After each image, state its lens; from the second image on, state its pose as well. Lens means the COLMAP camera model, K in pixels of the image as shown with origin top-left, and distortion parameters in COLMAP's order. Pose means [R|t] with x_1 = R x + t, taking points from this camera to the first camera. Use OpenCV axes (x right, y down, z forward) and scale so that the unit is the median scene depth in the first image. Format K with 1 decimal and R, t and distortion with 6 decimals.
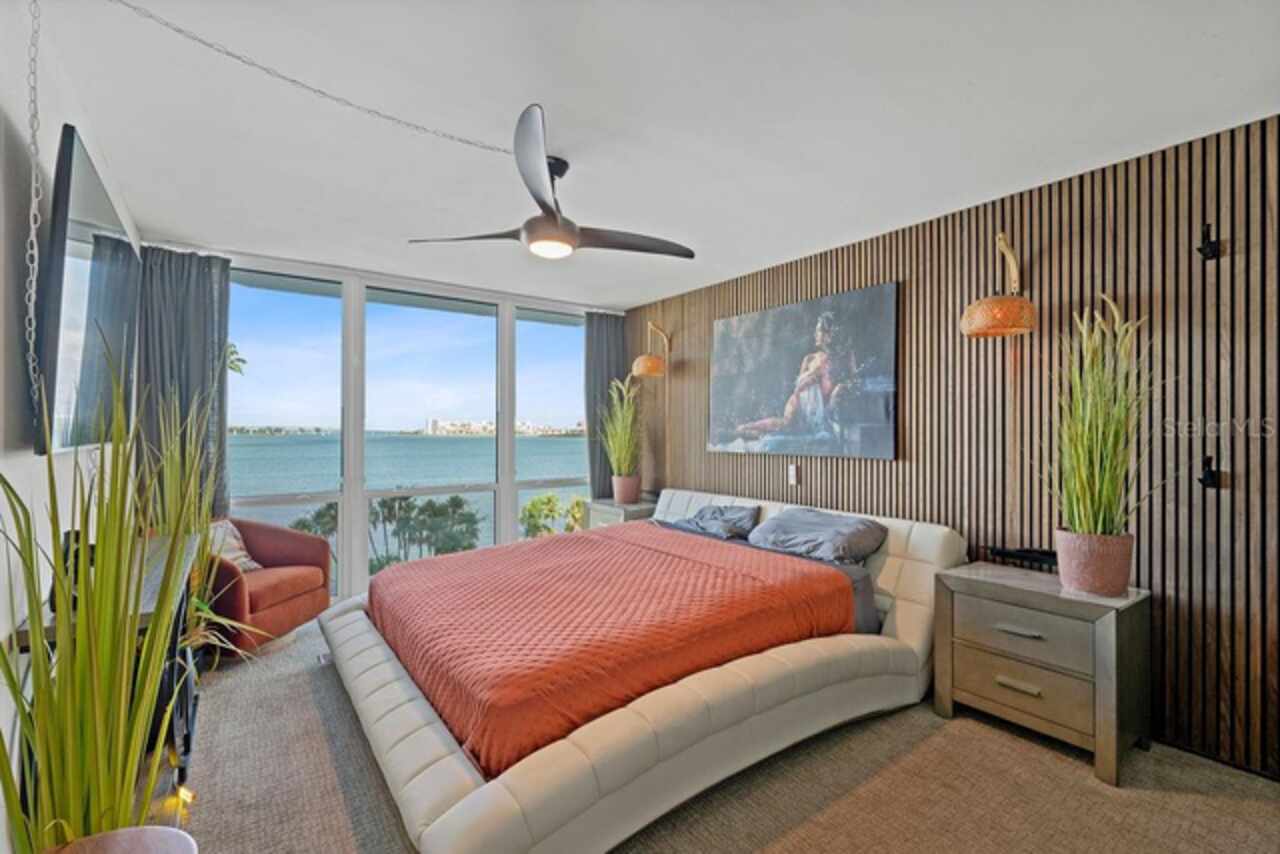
lens RADIAL K [[581.8, 0, 646.3], [0, 581.8, 421.9], [0, 0, 1]] dist [0.004951, -0.000605]
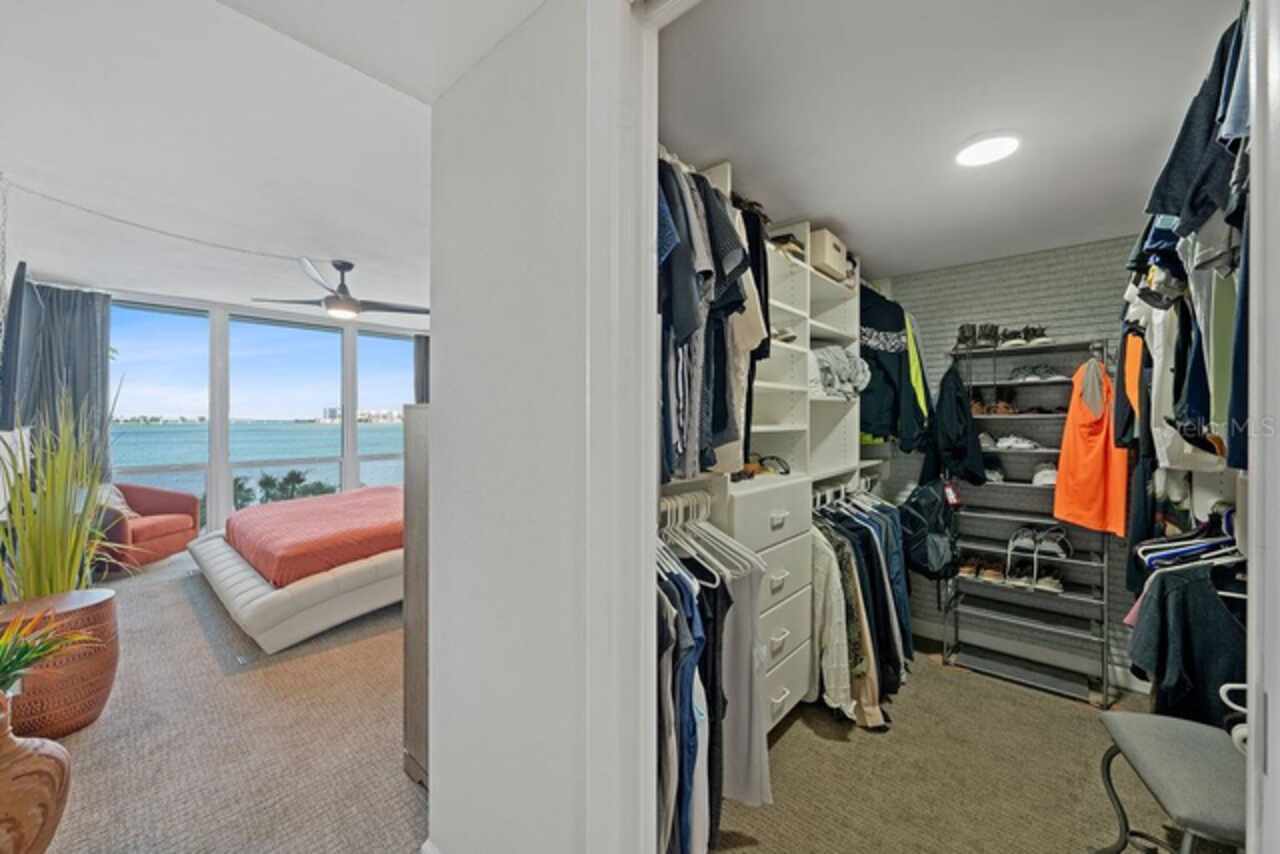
lens RADIAL K [[488.4, 0, 643.5], [0, 488.4, 417.4], [0, 0, 1]] dist [0.000043, 0.000565]
pose [[0.975416, -0.002520, 0.220359, 0.270536], [-0.000186, 0.999925, 0.012261, -0.004350], [-0.220374, -0.012000, 0.975342, -0.424655]]
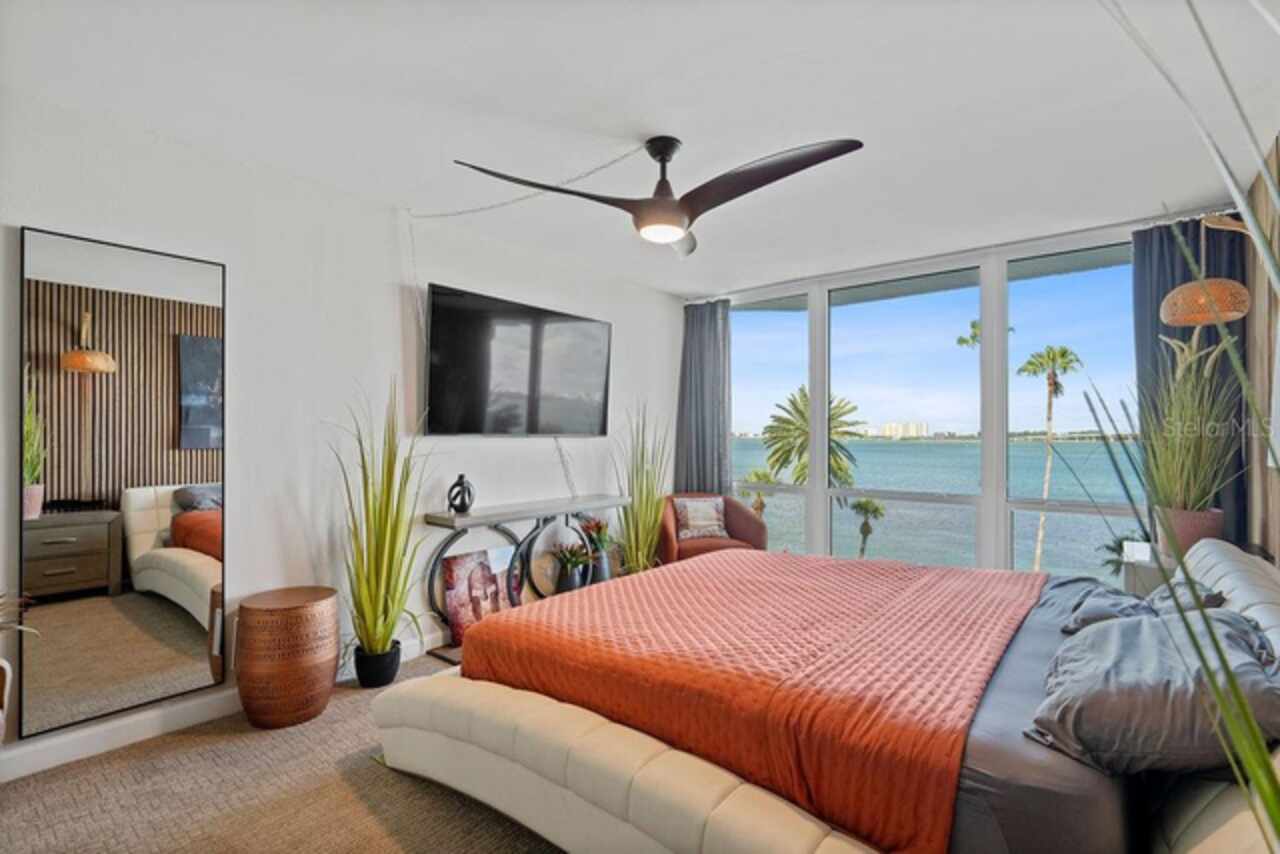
lens RADIAL K [[581.8, 0, 642.7], [0, 581.8, 429.5], [0, 0, 1]] dist [0.004951, -0.000605]
pose [[0.255179, -0.009418, -0.966848, 0.526126], [0.006855, 0.999945, -0.007931, 0.024452], [0.966870, -0.004603, 0.255230, 0.504017]]
